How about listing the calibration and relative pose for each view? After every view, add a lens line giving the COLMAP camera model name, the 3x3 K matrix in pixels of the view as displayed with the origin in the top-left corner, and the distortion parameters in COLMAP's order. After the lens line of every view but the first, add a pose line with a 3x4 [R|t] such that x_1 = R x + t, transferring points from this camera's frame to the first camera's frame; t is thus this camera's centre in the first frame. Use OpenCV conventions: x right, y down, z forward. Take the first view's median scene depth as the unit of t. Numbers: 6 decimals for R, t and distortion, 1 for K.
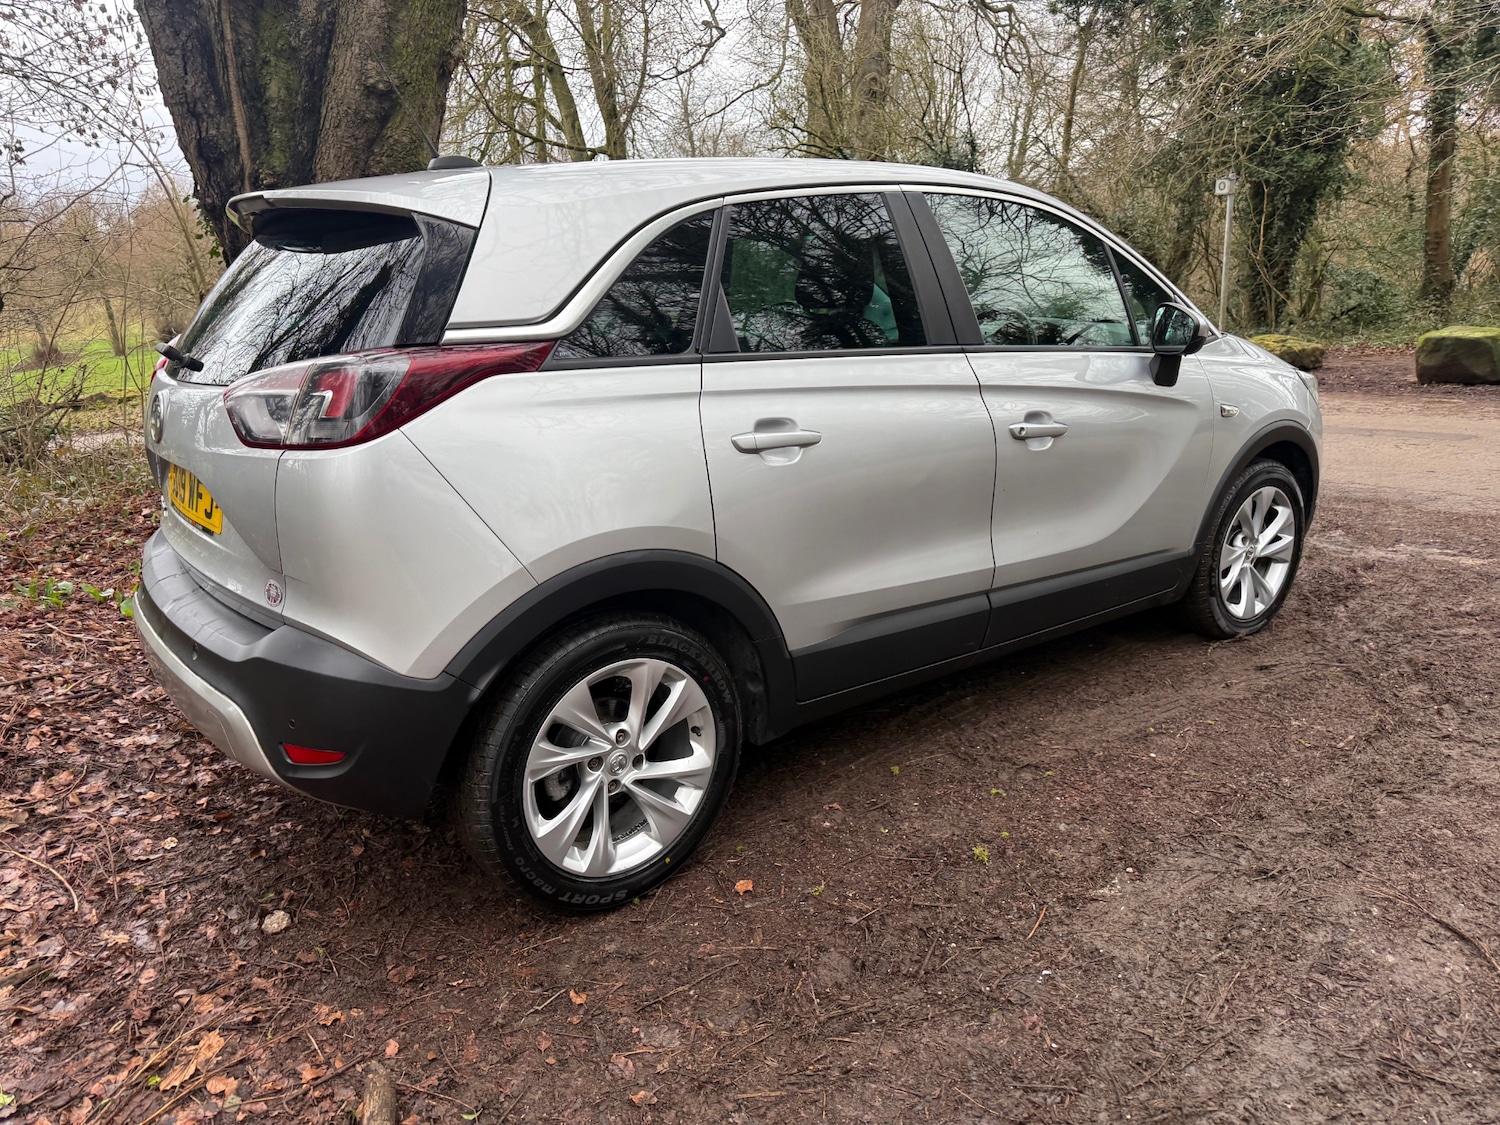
lens RADIAL K [[1068.1, 0, 742.6], [0, 1068.1, 560.2], [0, 0, 1]] dist [0.046626, -0.051150]
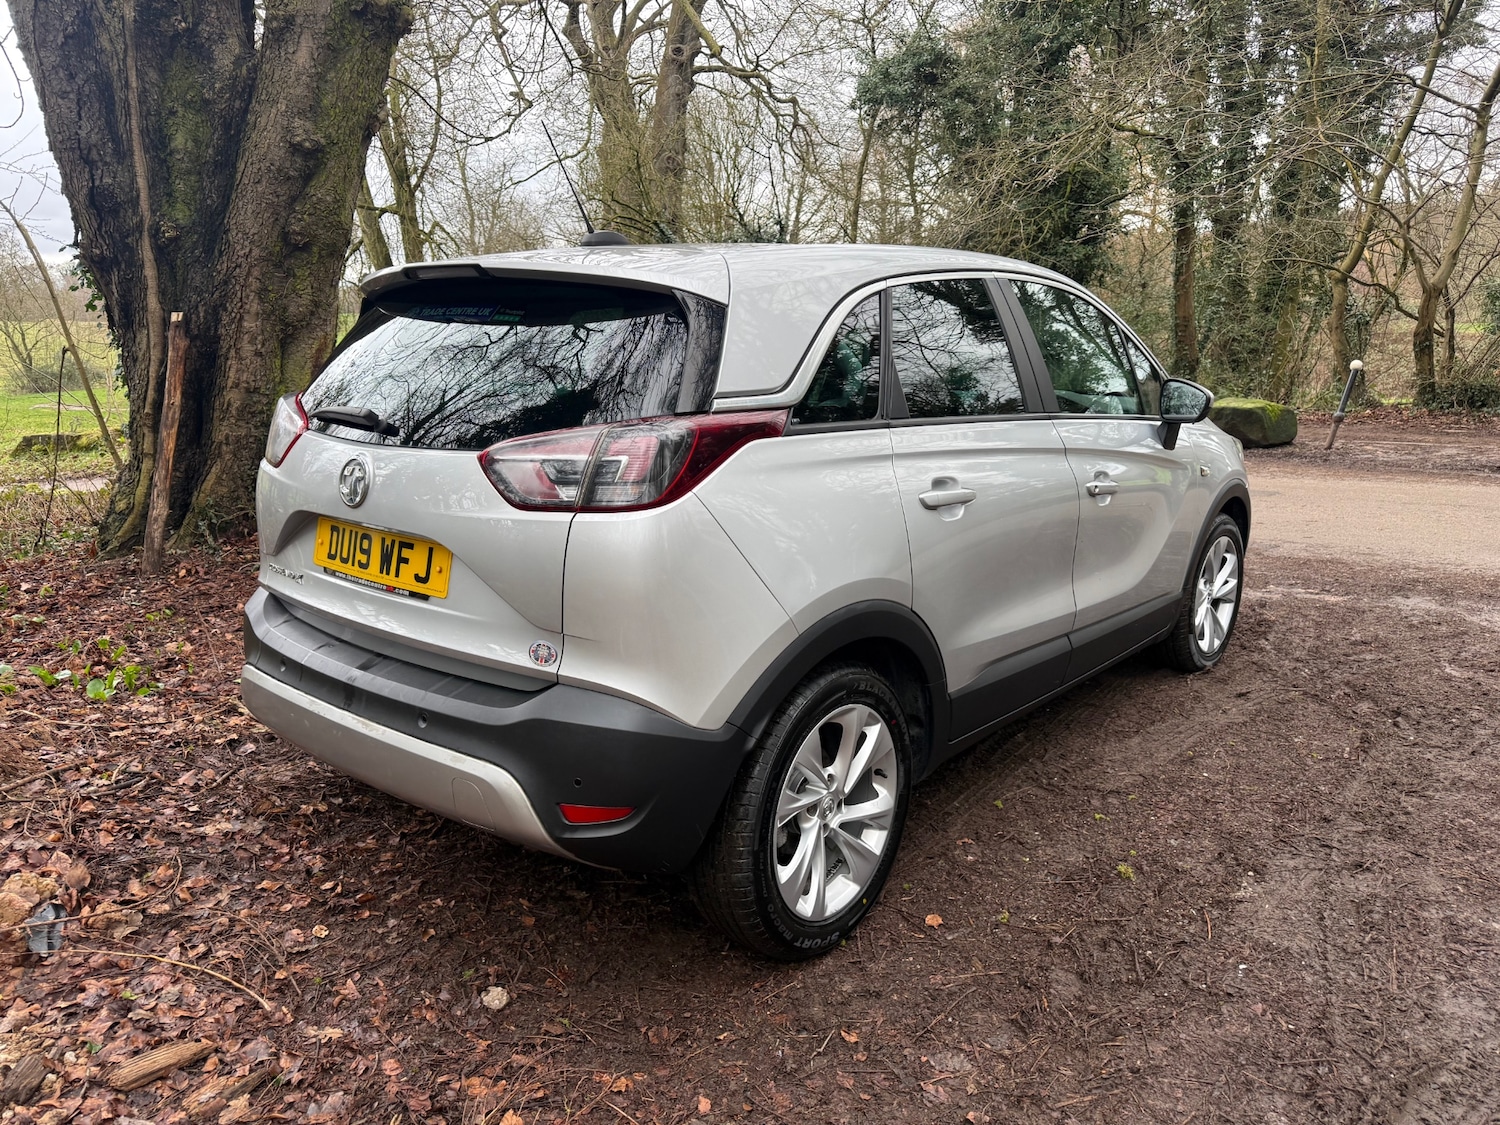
lens RADIAL K [[1072.3, 0, 746.6], [0, 1072.3, 539.6], [0, 0, 1]] dist [0.029902, -0.026554]
pose [[0.977581, -0.016962, 0.209875, -0.331068], [0.032775, 0.996859, -0.072096, 0.001863], [-0.207992, 0.077358, 0.975067, -0.019011]]
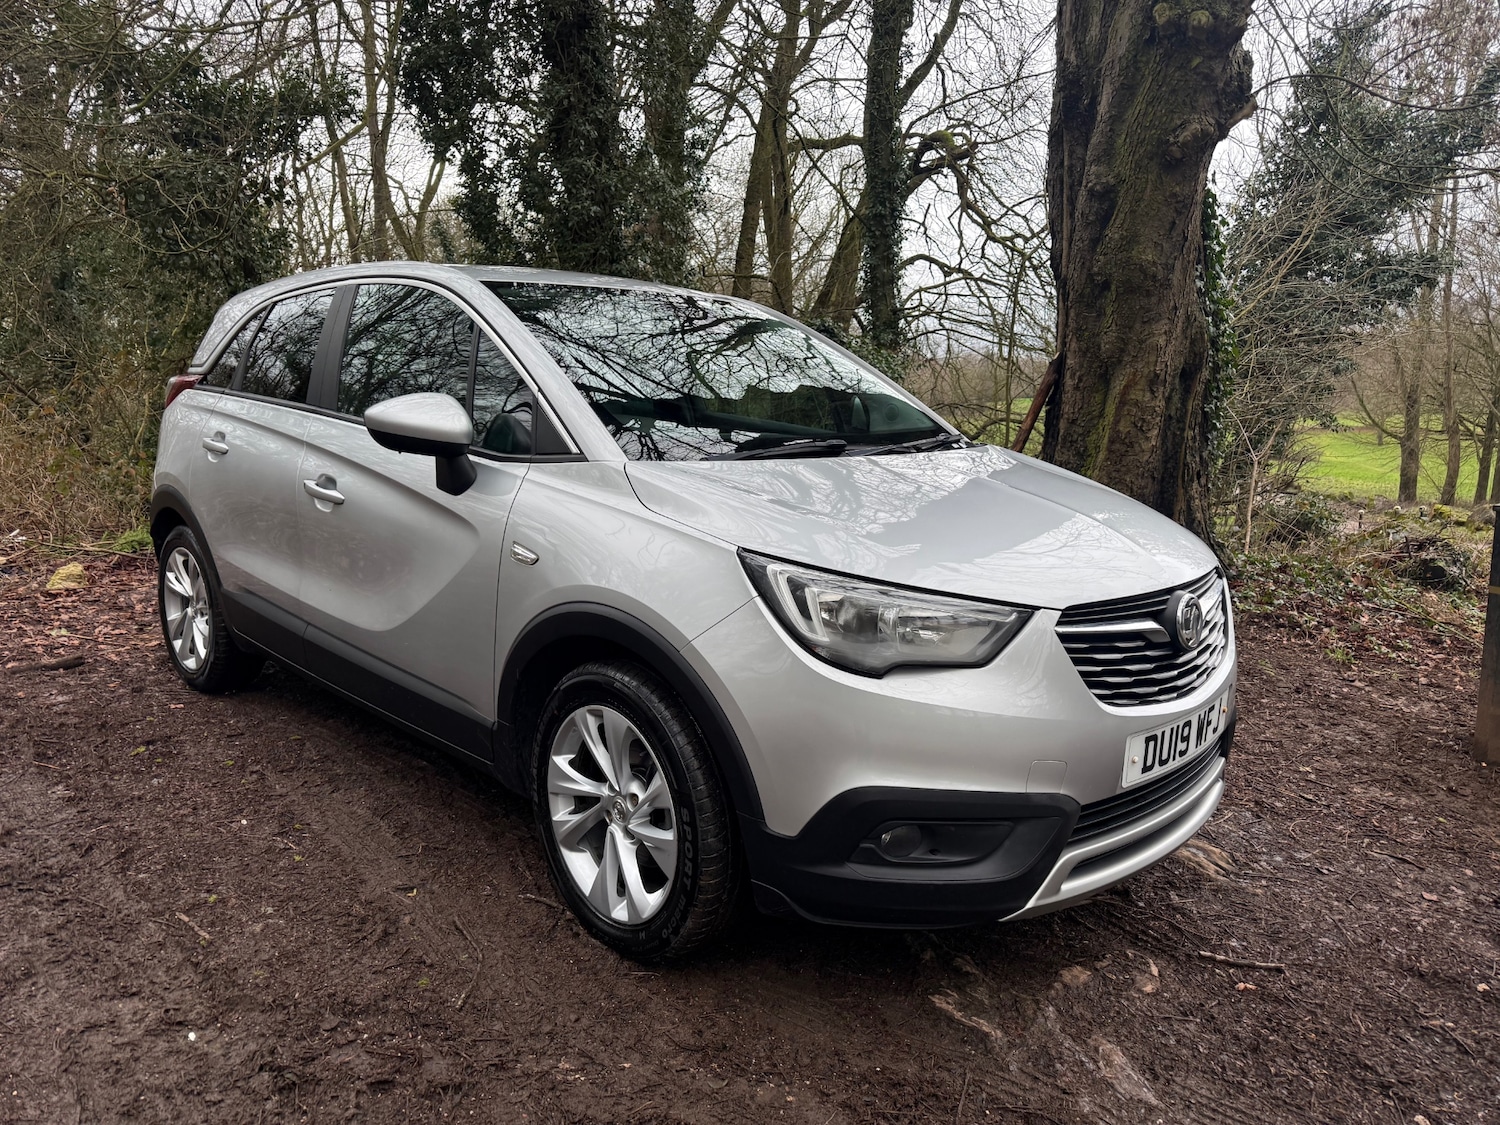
lens RADIAL K [[1062.9, 0, 759.1], [0, 1062.9, 562.6], [0, 0, 1]] dist [0.048947, -0.053673]
pose [[0.139881, 0.201930, -0.969359, 1.421794], [-0.288183, 0.944906, 0.155251, -0.355284], [0.947303, 0.257637, 0.190368, 1.244897]]
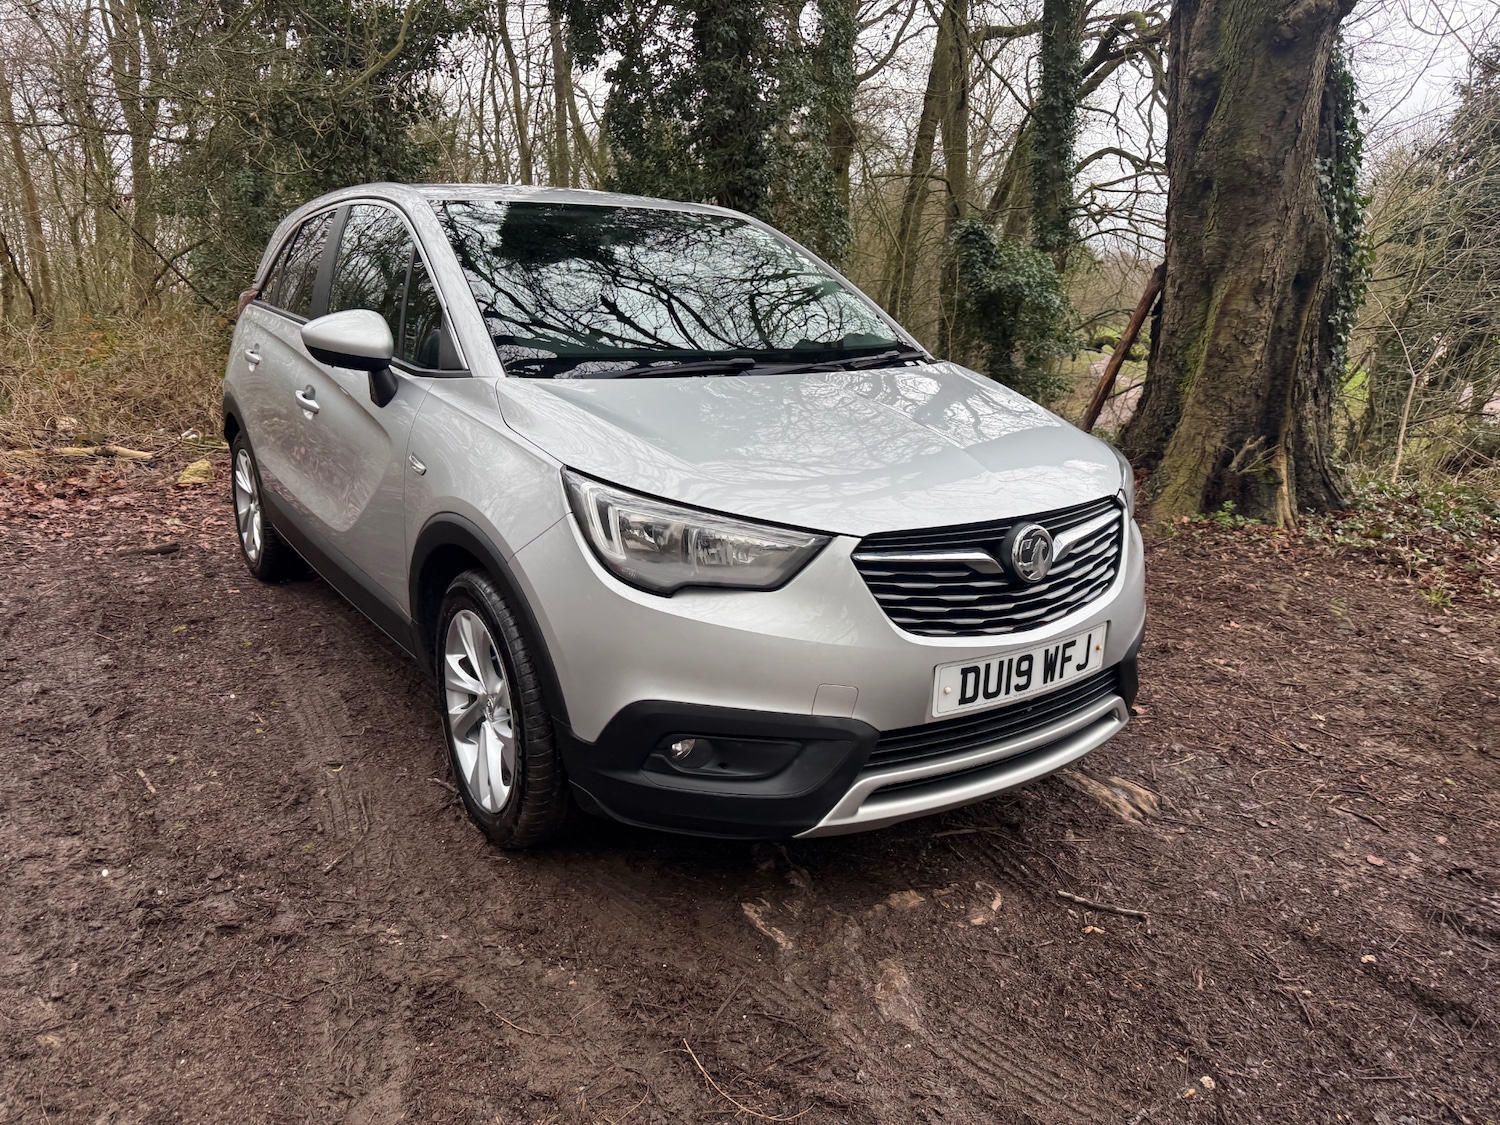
lens RADIAL K [[1066.1, 0, 742.0], [0, 1066.1, 541.0], [0, 0, 1]] dist [0.055592, -0.065167]
pose [[-0.051764, 0.265116, -0.962826, 1.451342], [-0.279122, 0.921854, 0.268841, -0.439009], [0.958860, 0.282662, 0.026281, 1.488373]]
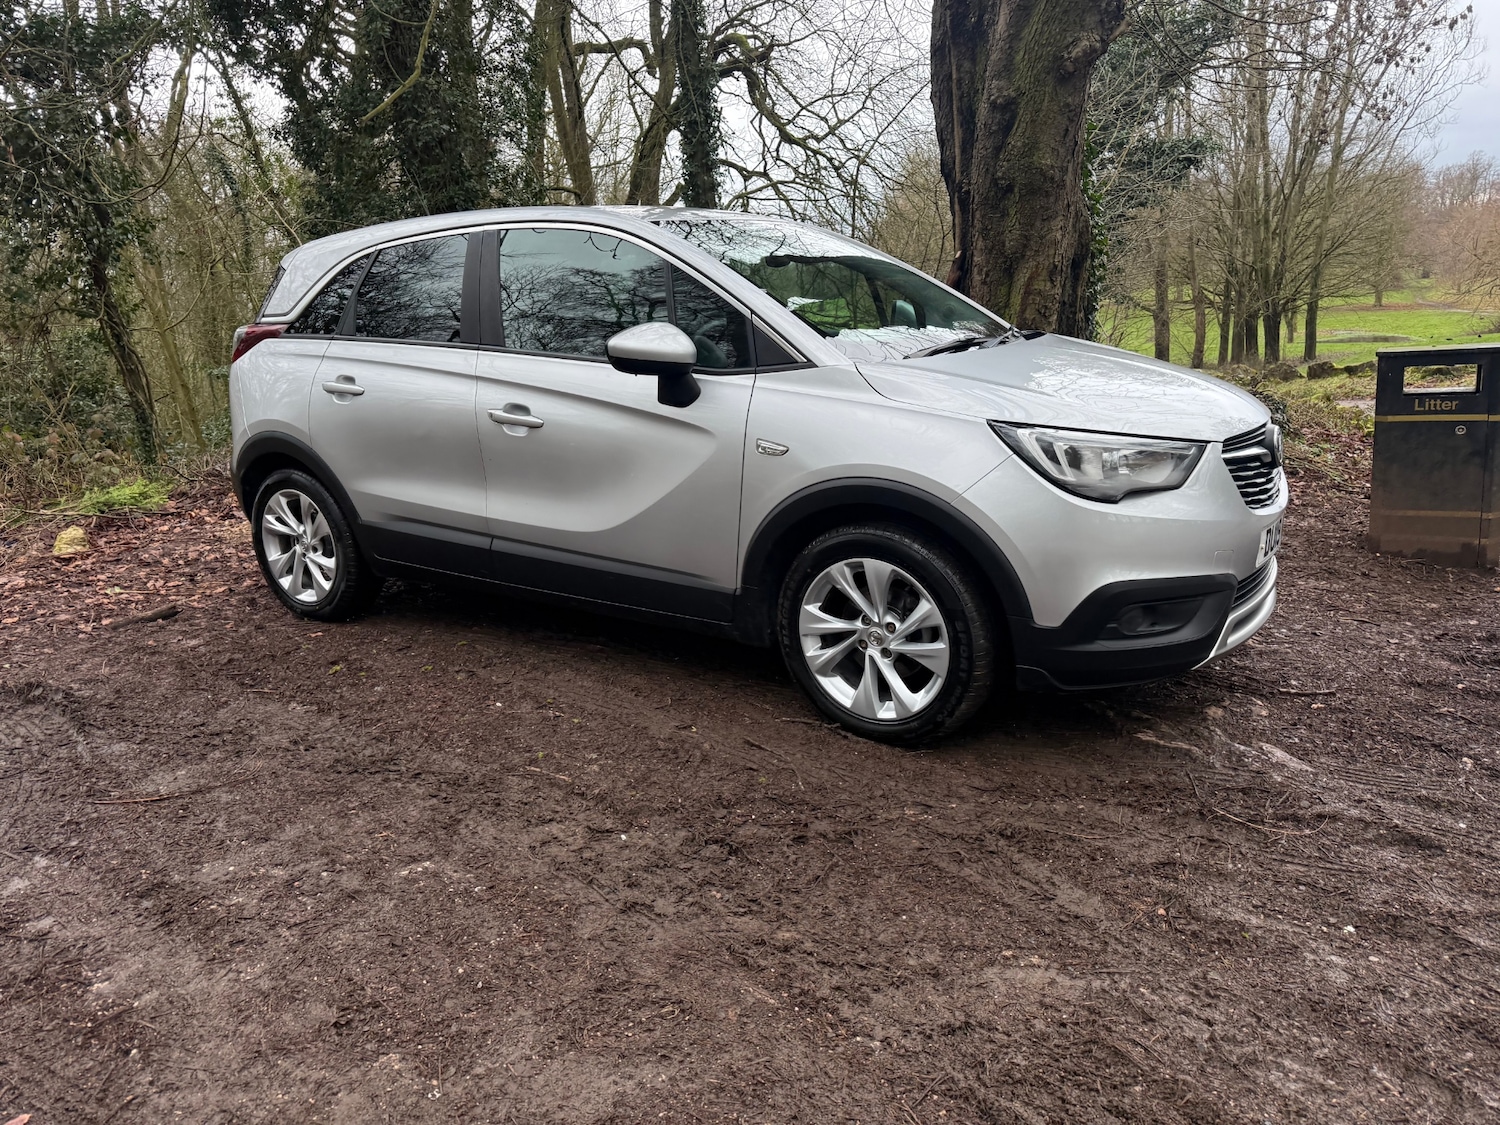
lens RADIAL K [[1064.8, 0, 744.1], [0, 1064.8, 554.9], [0, 0, 1]] dist [0.054175, -0.055638]
pose [[0.332275, 0.245746, -0.910605, 1.549773], [-0.217930, 0.959339, 0.179376, -0.254088], [0.917660, 0.138846, 0.372320, 0.816193]]
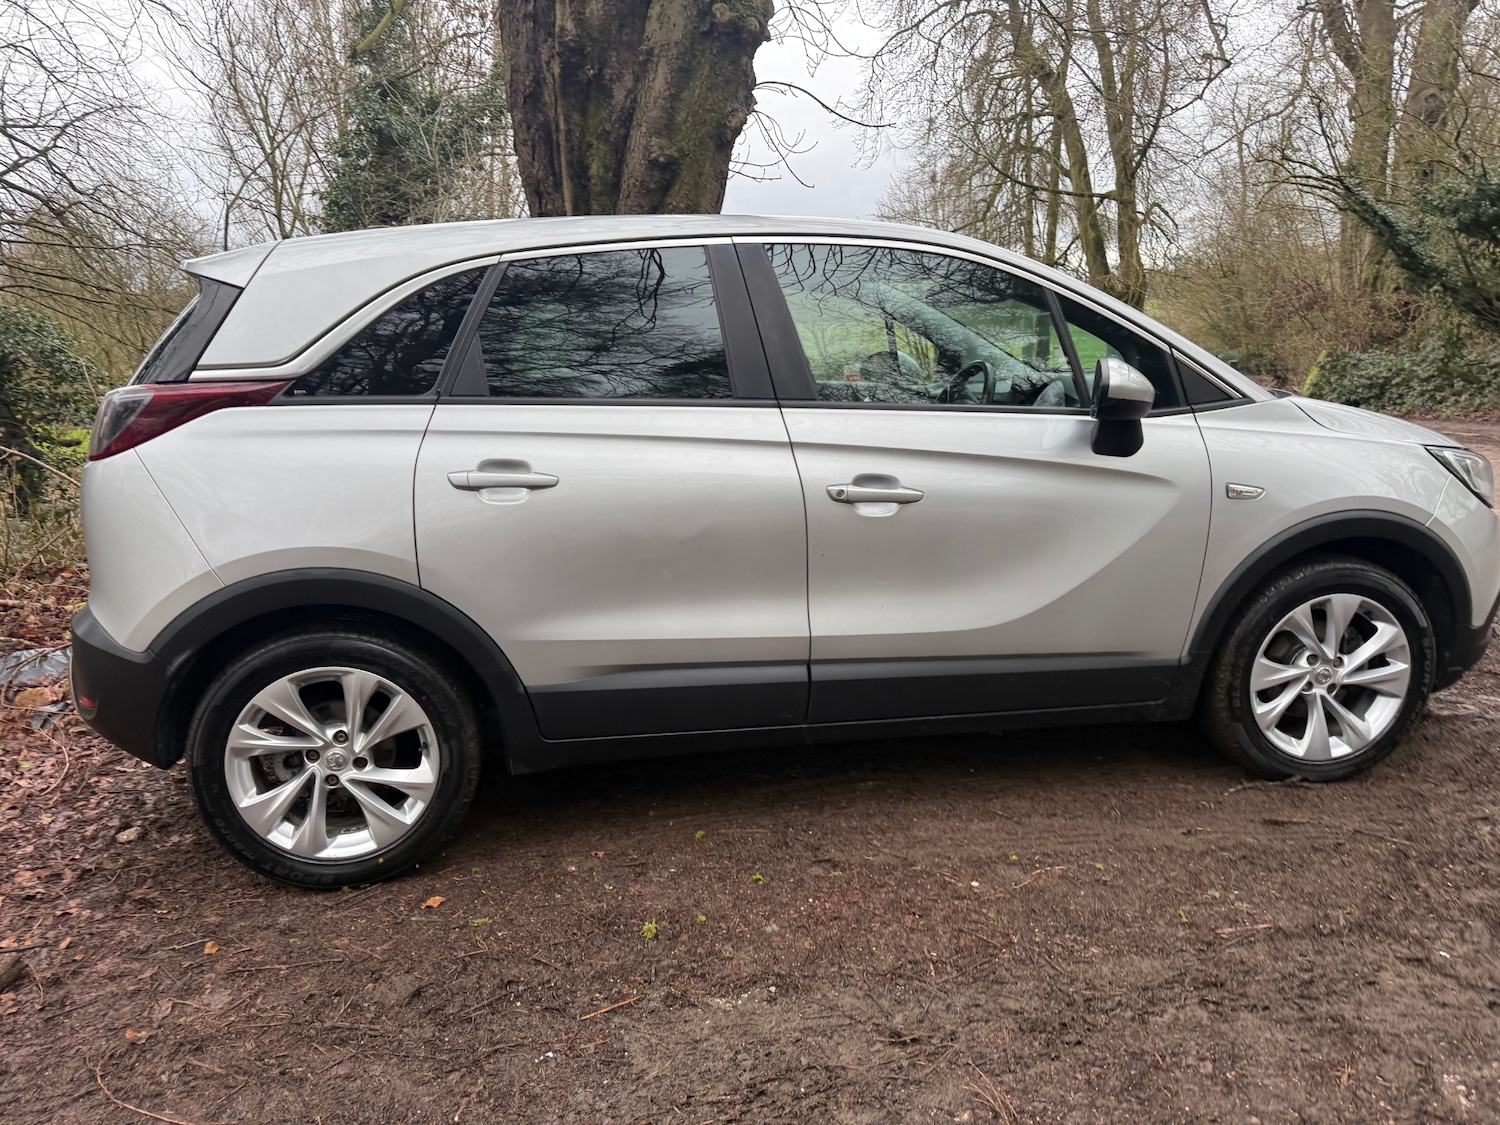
lens RADIAL K [[1066.1, 0, 742.0], [0, 1066.1, 541.0], [0, 0, 1]] dist [0.055592, -0.065167]
pose [[0.886406, 0.092117, -0.453650, 0.597924], [-0.118108, 0.992571, -0.029227, -0.042528], [0.447587, 0.079487, 0.890701, 0.145931]]
